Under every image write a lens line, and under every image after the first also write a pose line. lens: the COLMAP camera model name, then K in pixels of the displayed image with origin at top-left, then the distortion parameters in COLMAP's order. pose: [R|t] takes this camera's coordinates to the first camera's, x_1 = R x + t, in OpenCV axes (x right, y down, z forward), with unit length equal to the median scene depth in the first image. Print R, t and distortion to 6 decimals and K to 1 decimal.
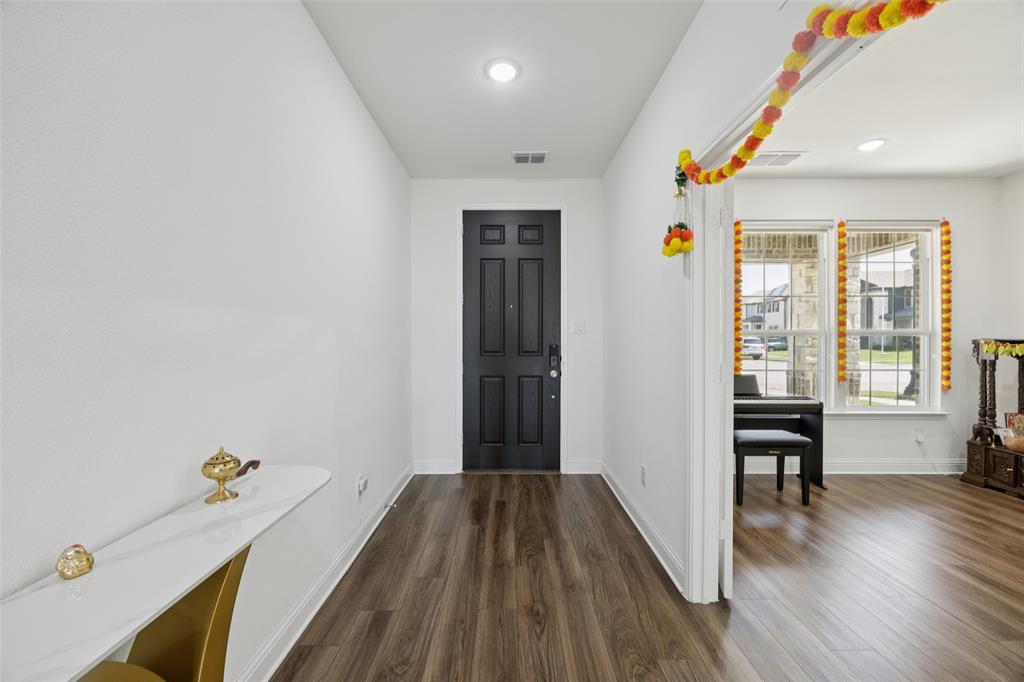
lens RADIAL K [[390.0, 0, 509.5], [0, 390.0, 342.0], [0, 0, 1]] dist [0.000827, 0.000074]
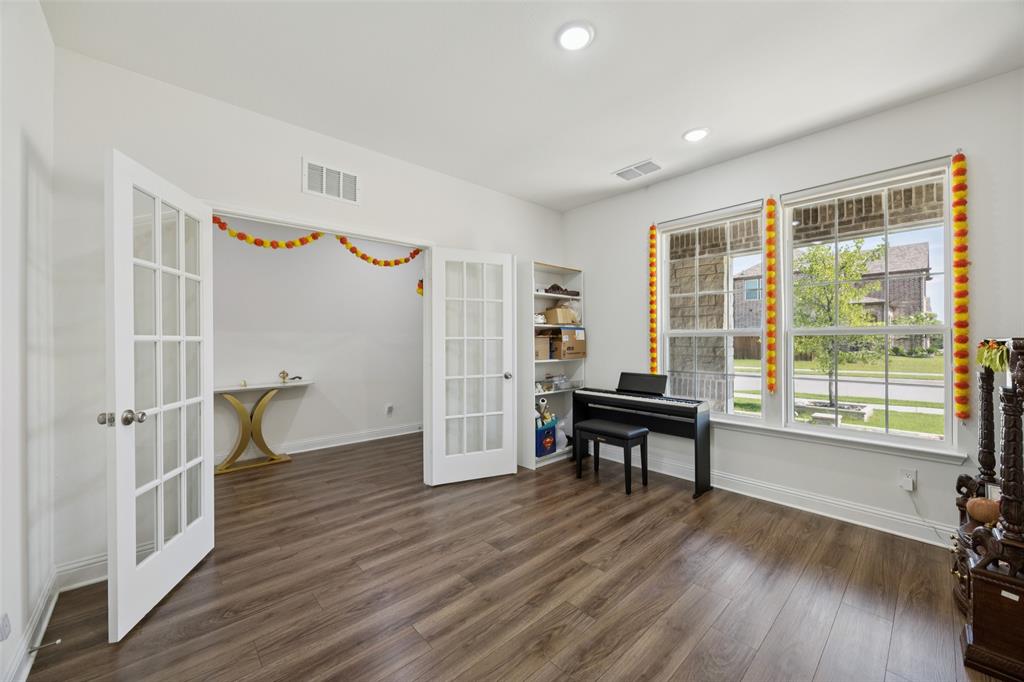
lens RADIAL K [[390.0, 0, 509.5], [0, 390.0, 342.0], [0, 0, 1]] dist [0.000827, 0.000074]
pose [[0.671159, -0.000998, -0.741312, 1.120155], [-0.001667, 0.999995, -0.002855, 0.001241], [0.741311, 0.003152, 0.671154, 0.027223]]
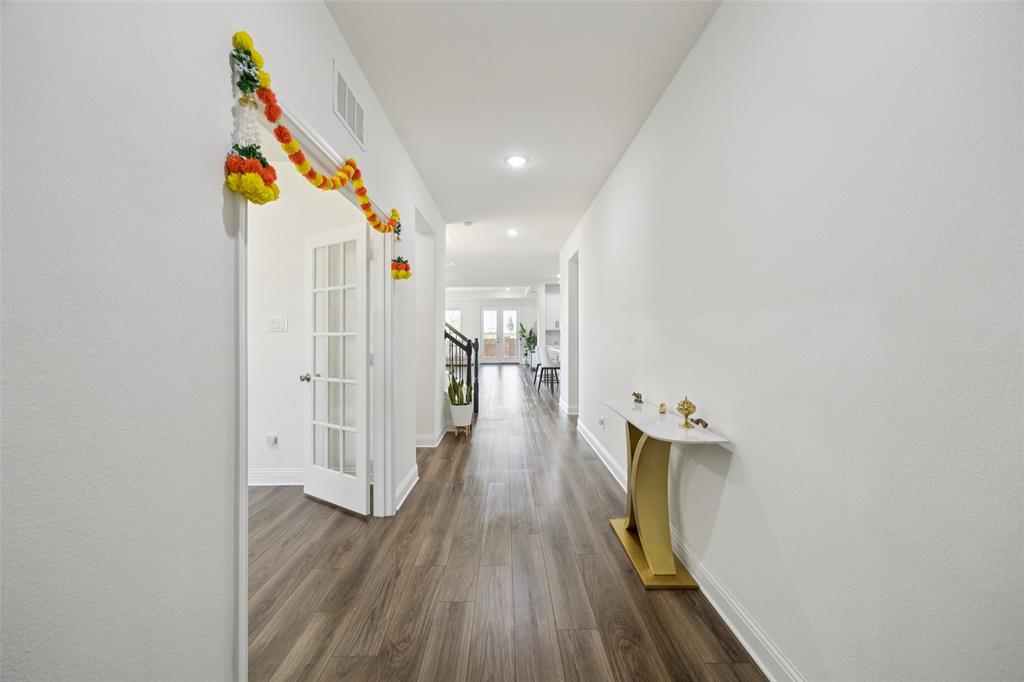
lens RADIAL K [[398.8, 0, 511.5], [0, 398.8, 337.2], [0, 0, 1]] dist [0.000367, -0.000013]
pose [[-0.999895, 0.002513, -0.014304, 0.019345], [0.002348, 0.999930, 0.011577, -0.007025], [0.014332, 0.011542, -0.999831, 0.874435]]
